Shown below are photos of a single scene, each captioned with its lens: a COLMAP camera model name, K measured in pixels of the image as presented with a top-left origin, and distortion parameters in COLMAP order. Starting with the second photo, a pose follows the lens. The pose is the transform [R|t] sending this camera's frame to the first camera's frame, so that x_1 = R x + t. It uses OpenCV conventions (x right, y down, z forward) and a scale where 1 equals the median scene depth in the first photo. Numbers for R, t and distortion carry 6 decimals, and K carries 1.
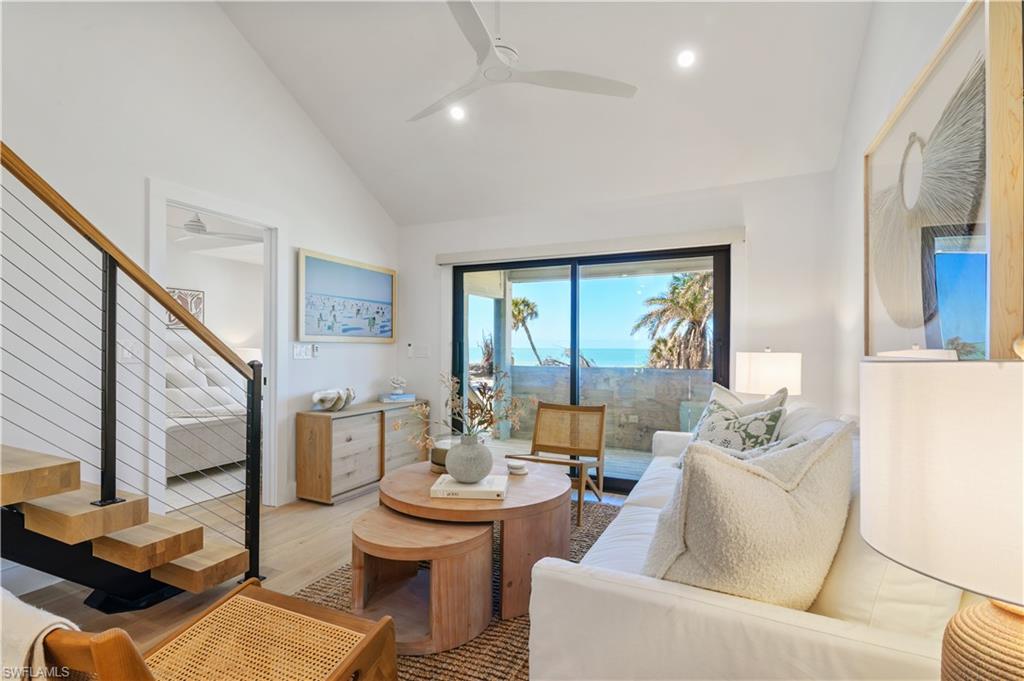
lens RADIAL K [[486.5, 0, 510.2], [0, 486.5, 347.8], [0, 0, 1]] dist [-0.000429, -0.000096]
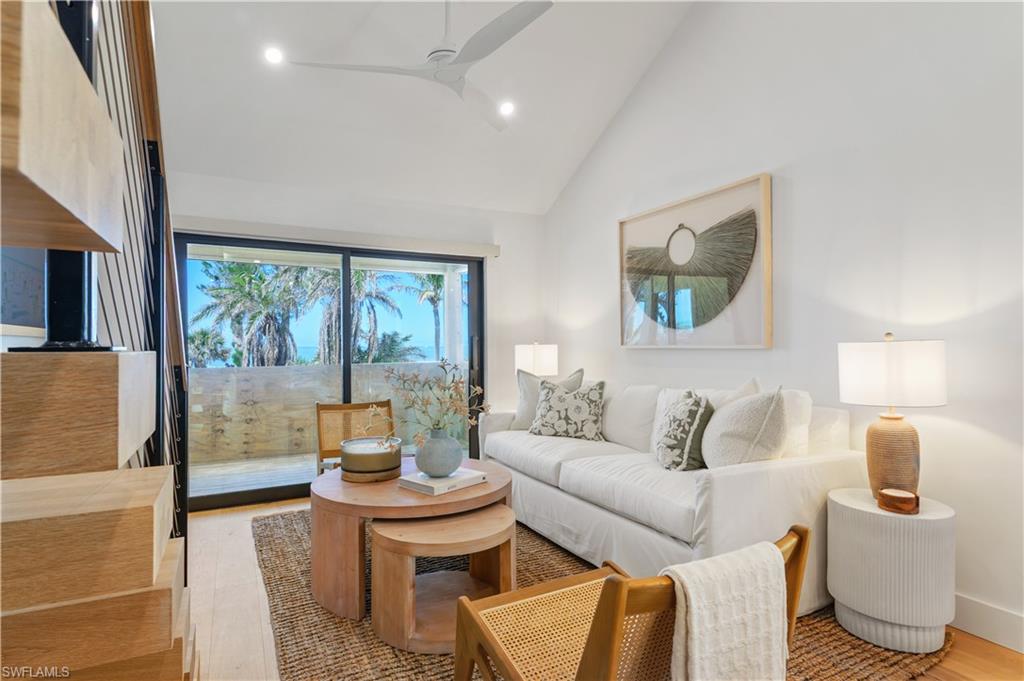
lens RADIAL K [[518.7, 0, 509.5], [0, 518.7, 348.7], [0, 0, 1]] dist [0.000622, -0.000118]
pose [[0.602274, -0.012892, 0.798185, -0.529955], [0.007289, 0.999917, 0.010651, 0.003368], [-0.798256, -0.000596, 0.602318, 0.155940]]
